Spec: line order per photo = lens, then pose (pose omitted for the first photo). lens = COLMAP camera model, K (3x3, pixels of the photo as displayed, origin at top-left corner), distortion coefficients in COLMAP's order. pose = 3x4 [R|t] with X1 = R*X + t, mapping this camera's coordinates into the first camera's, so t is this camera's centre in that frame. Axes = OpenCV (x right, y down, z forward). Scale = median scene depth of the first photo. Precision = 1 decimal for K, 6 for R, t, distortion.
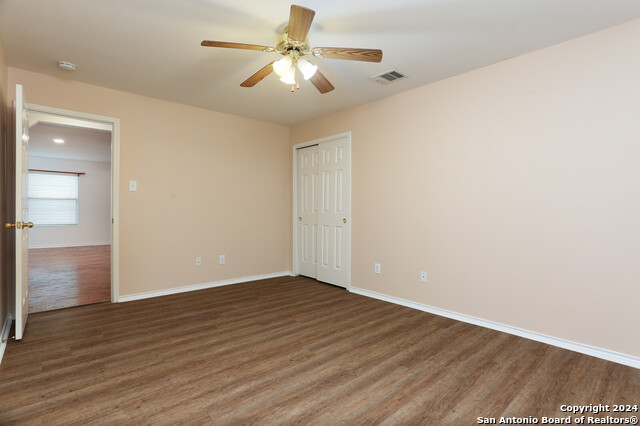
lens RADIAL K [[321.4, 0, 320.2], [0, 321.4, 213.8], [0, 0, 1]] dist [-0.005715, 0.000346]
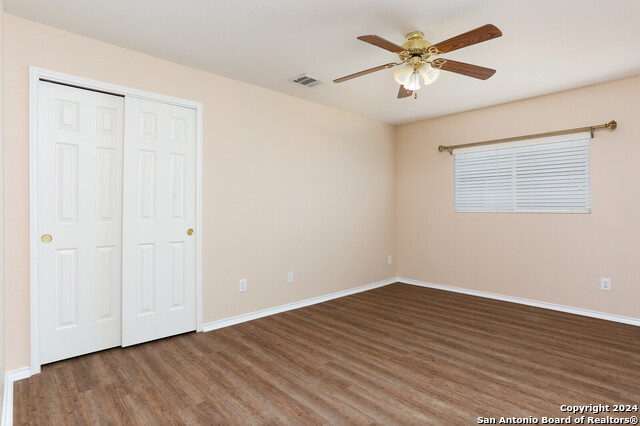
lens RADIAL K [[321.4, 0, 319.9], [0, 321.4, 211.5], [0, 0, 1]] dist [-0.005715, 0.000346]
pose [[-0.042446, 0.001626, 0.999097, -0.918578], [-0.001377, 0.999998, -0.001686, -0.032538], [-0.999098, -0.001448, -0.042444, 1.140659]]
